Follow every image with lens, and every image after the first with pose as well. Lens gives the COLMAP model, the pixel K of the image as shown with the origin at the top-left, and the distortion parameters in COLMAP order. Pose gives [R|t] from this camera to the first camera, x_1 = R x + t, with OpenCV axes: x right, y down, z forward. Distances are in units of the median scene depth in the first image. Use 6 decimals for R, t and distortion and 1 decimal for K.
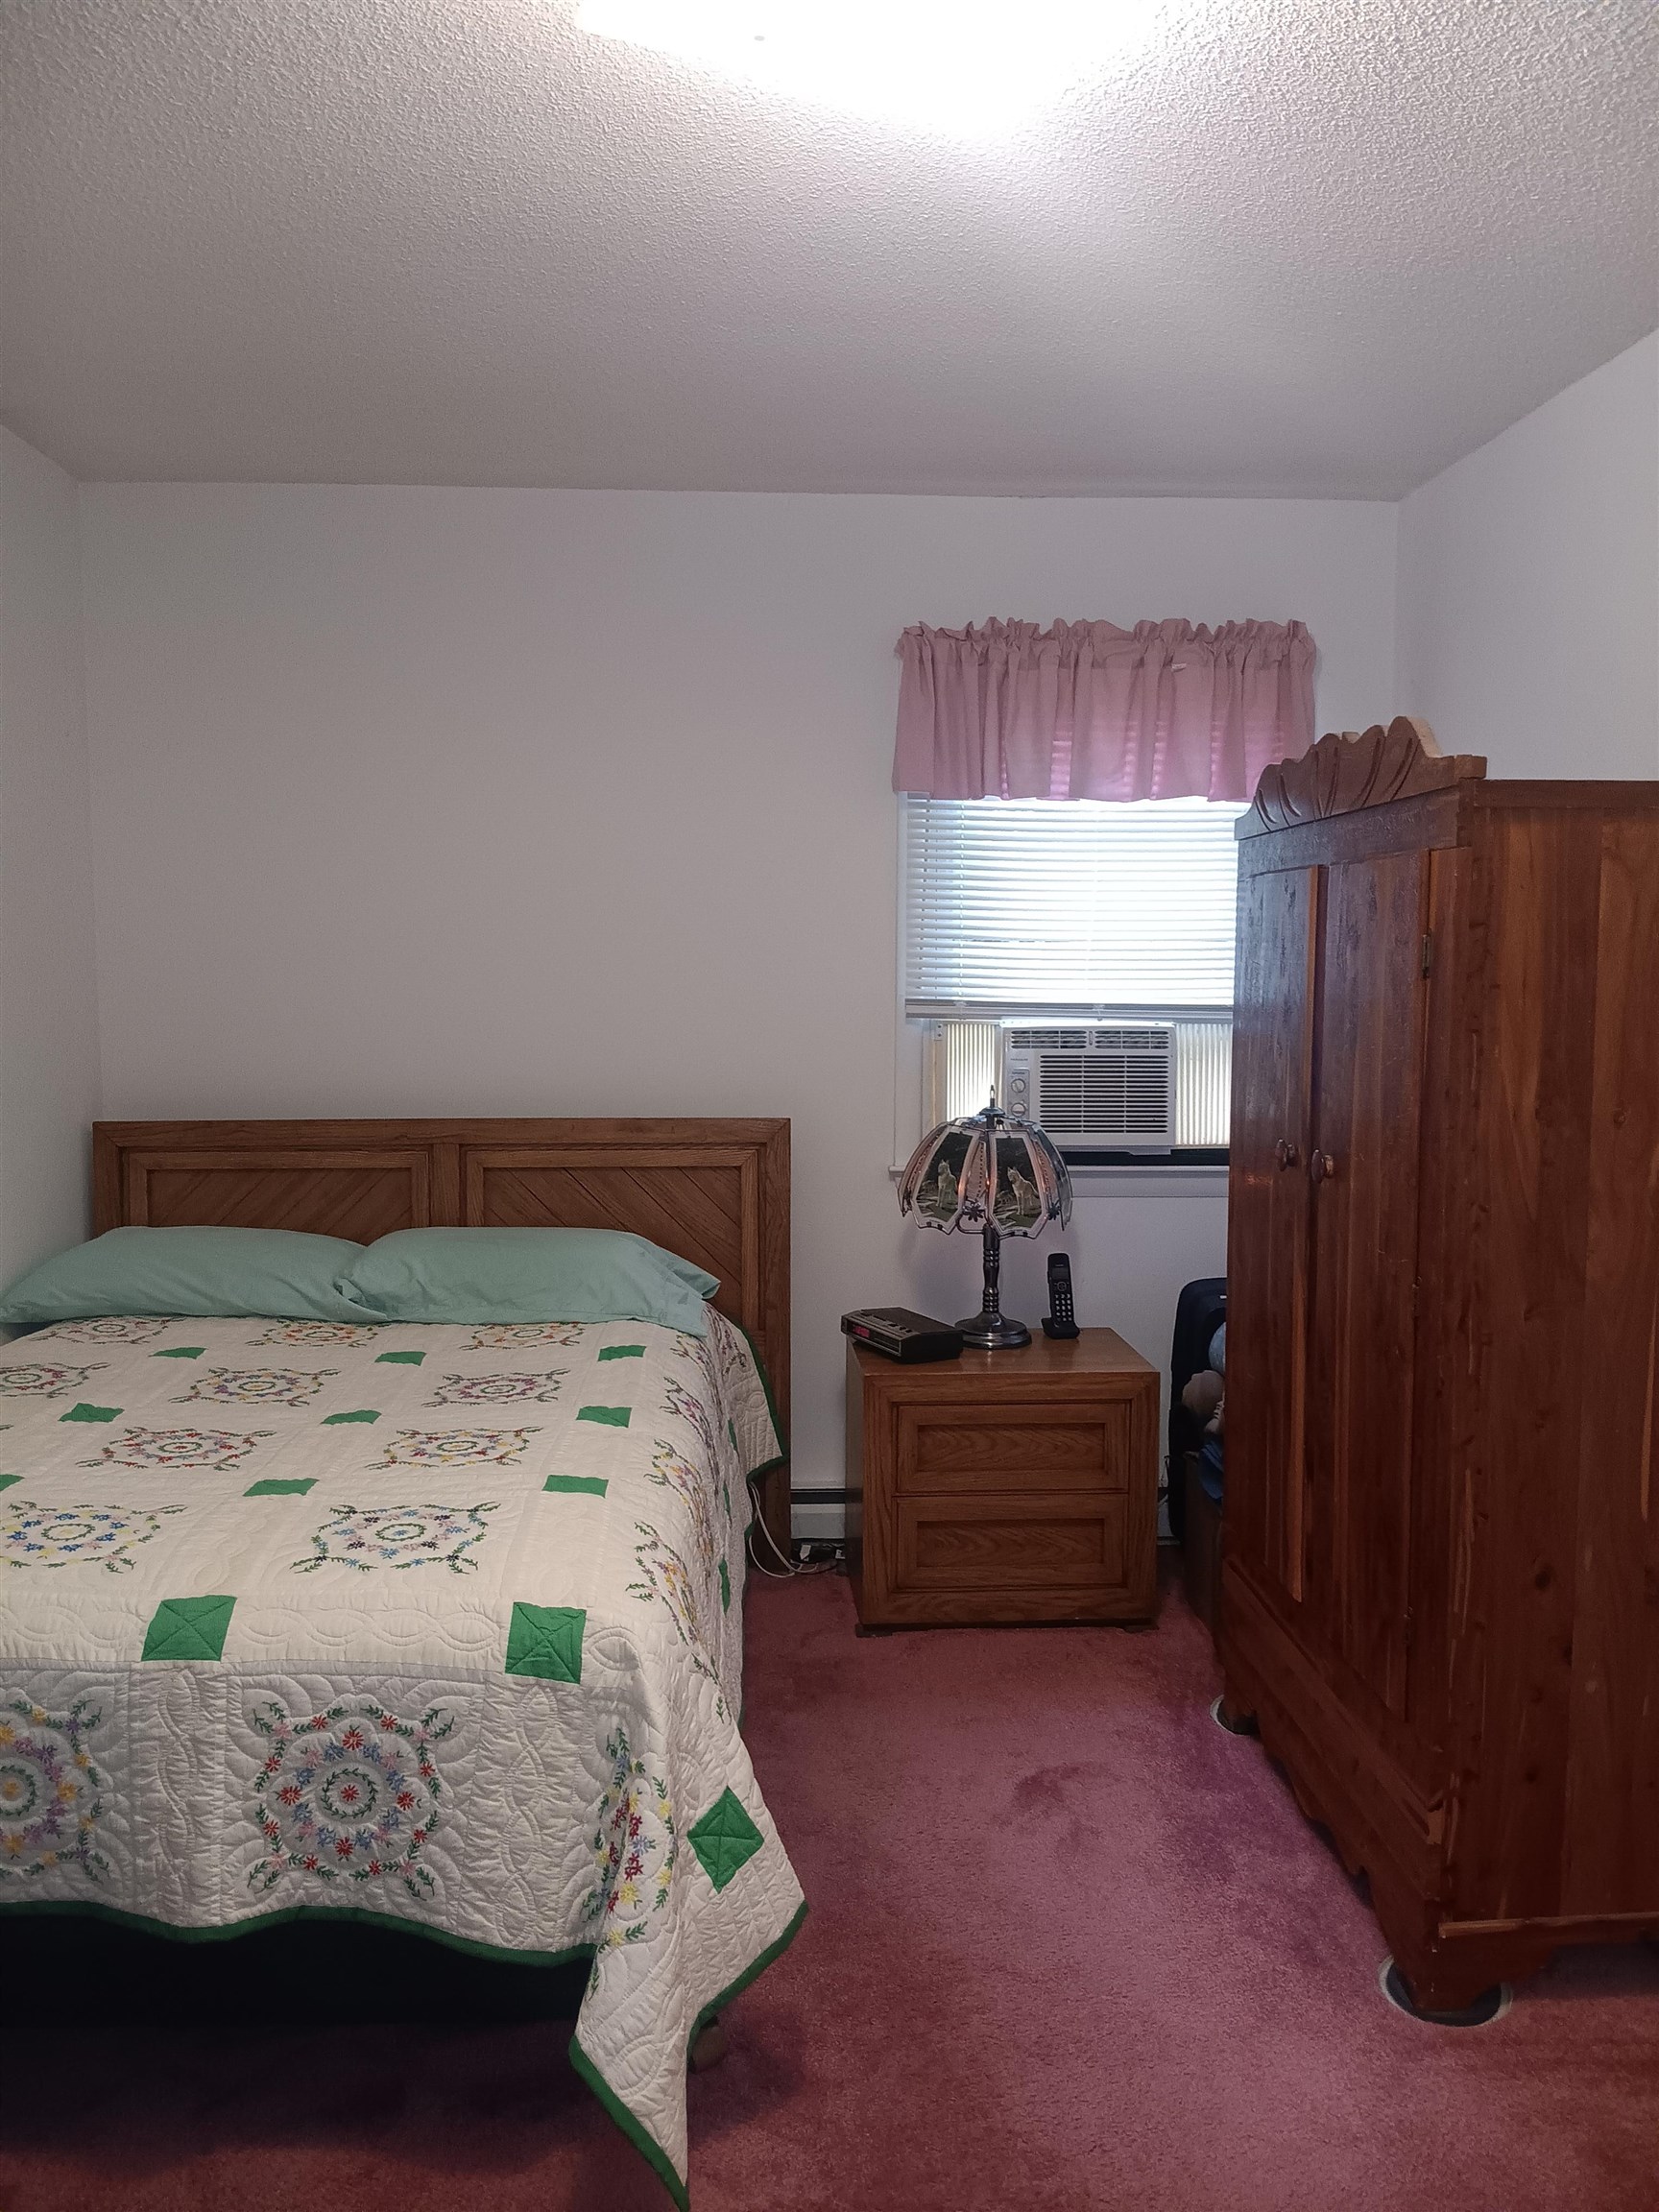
lens RADIAL K [[1697.1, 0, 829.5], [0, 1697.1, 1106.0], [0, 0, 1]] dist [0.122458, -0.256575]
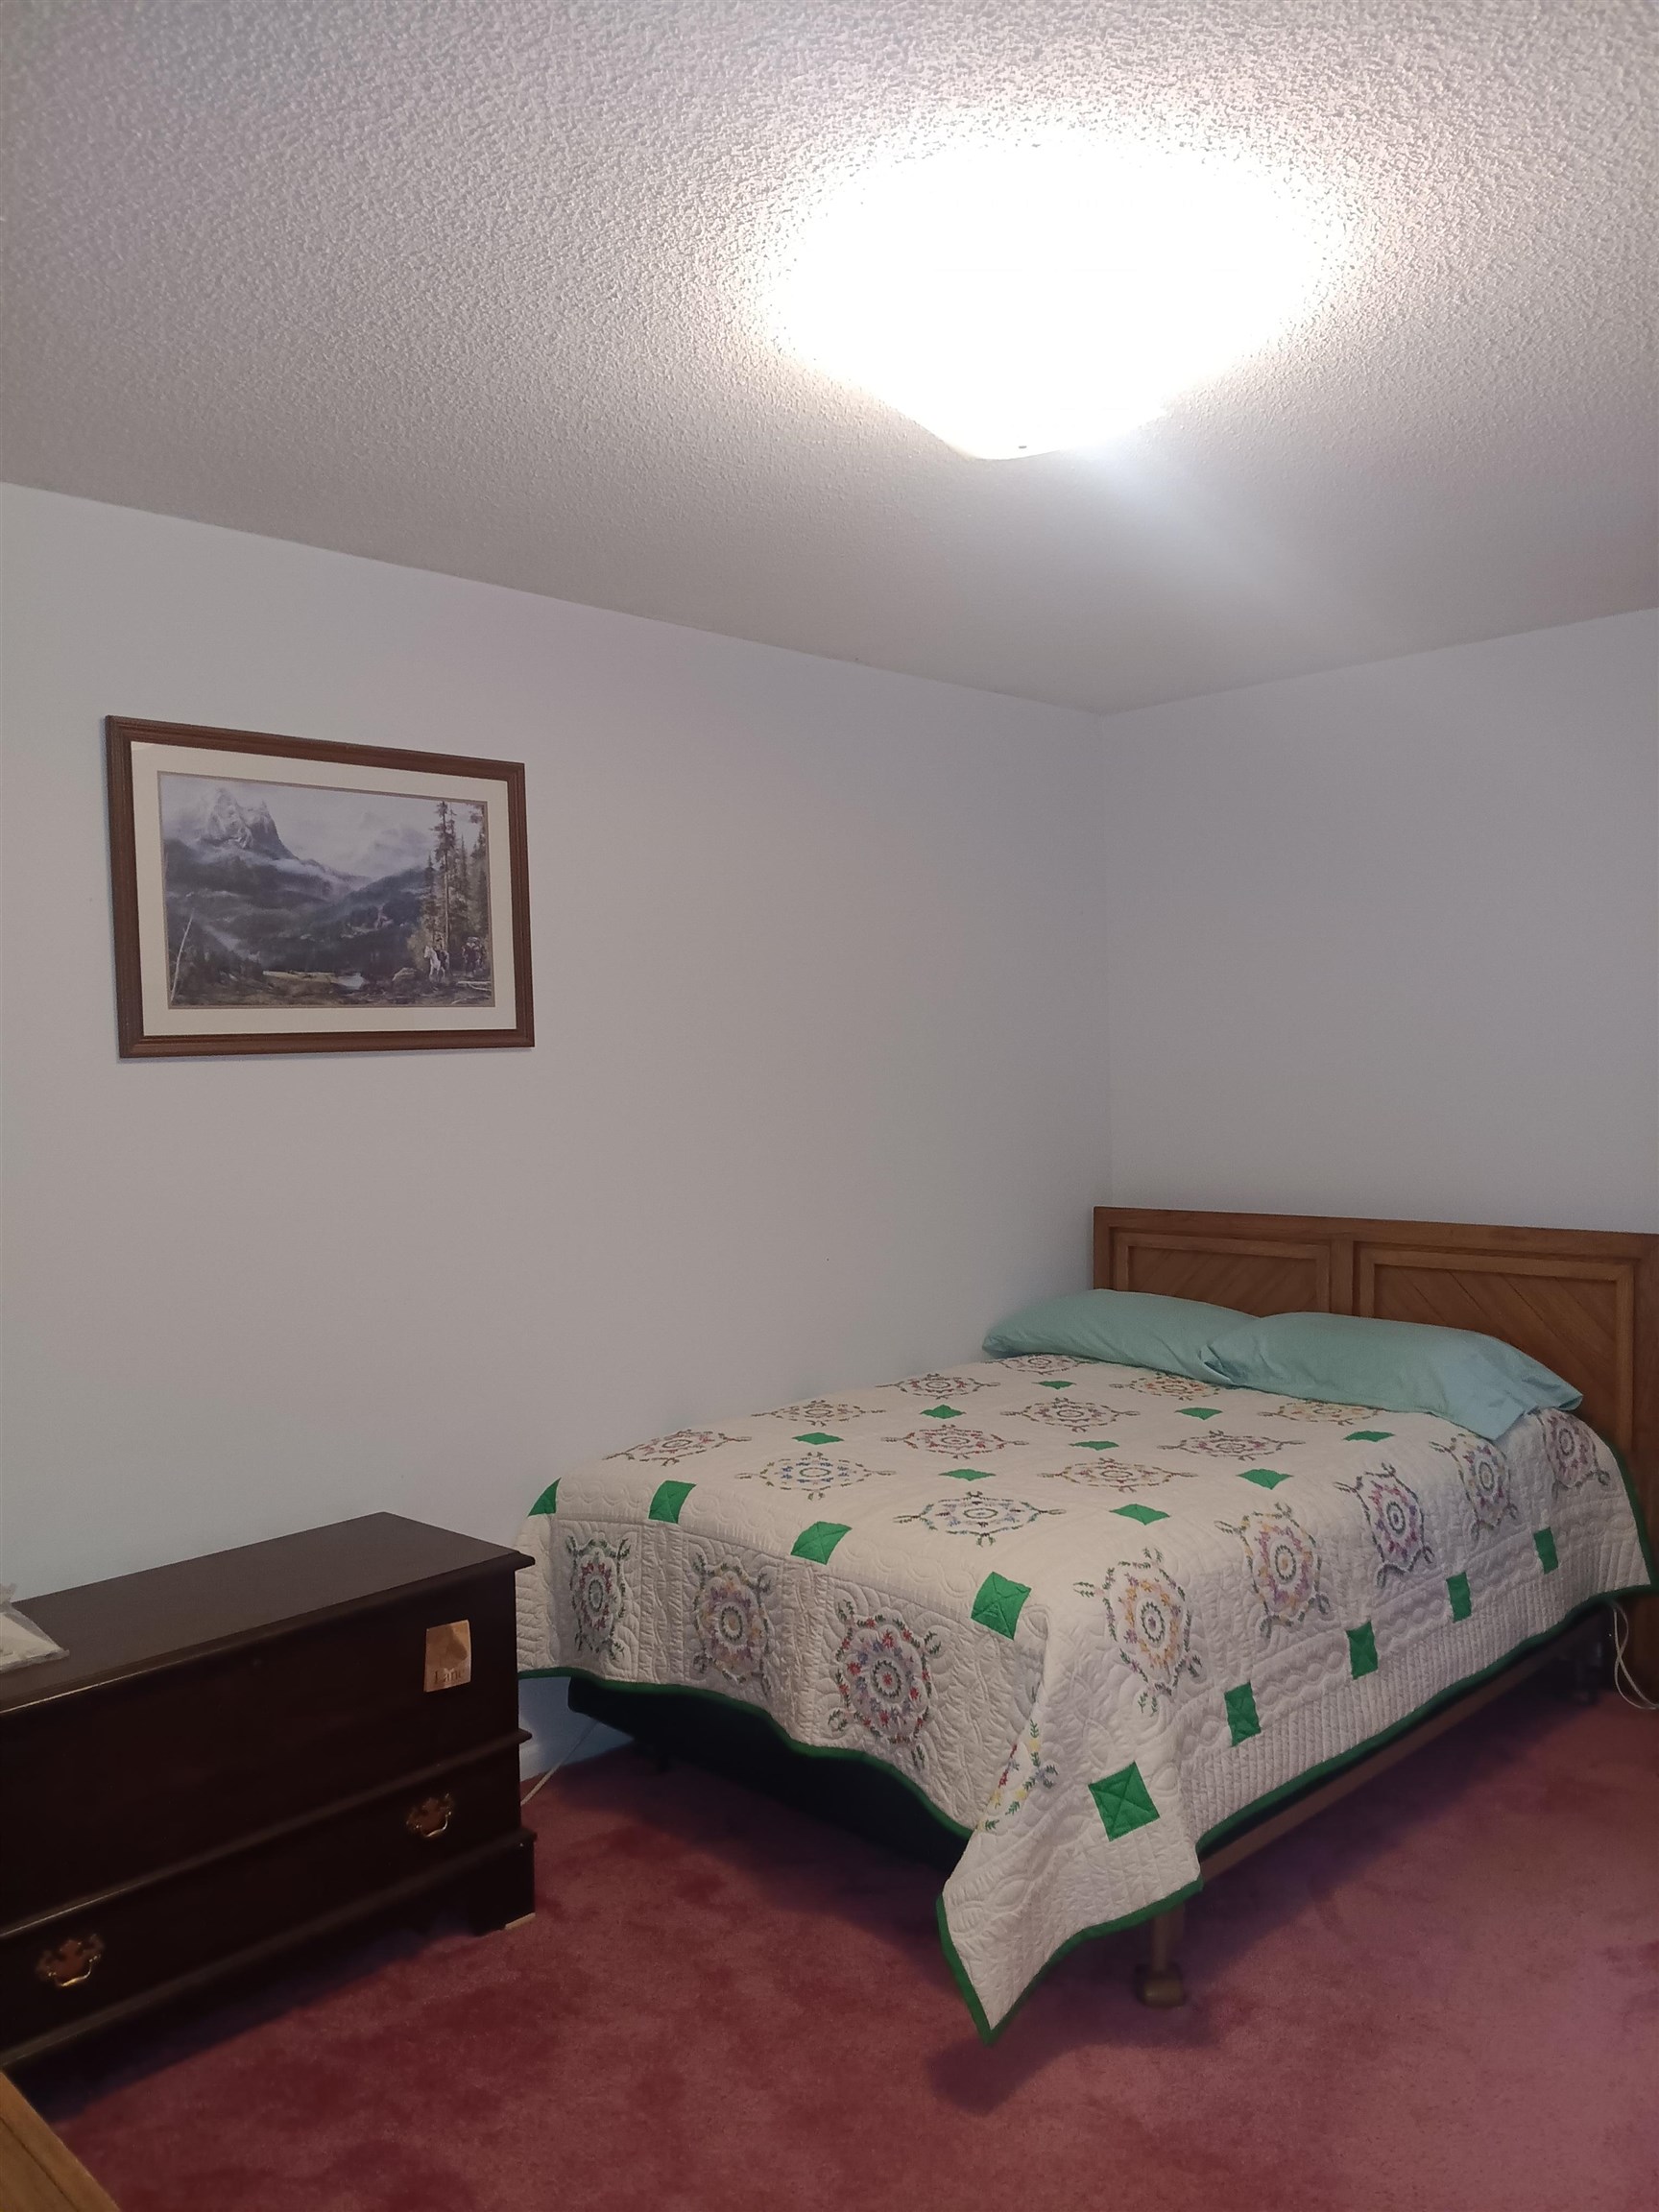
lens RADIAL K [[1697.1, 0, 829.5], [0, 1697.1, 1106.0], [0, 0, 1]] dist [0.122458, -0.256575]
pose [[0.672204, -0.000641, -0.740365, 0.742573], [-0.038875, 0.998590, -0.036160, -0.023408], [0.739344, 0.053089, 0.671231, -0.018957]]
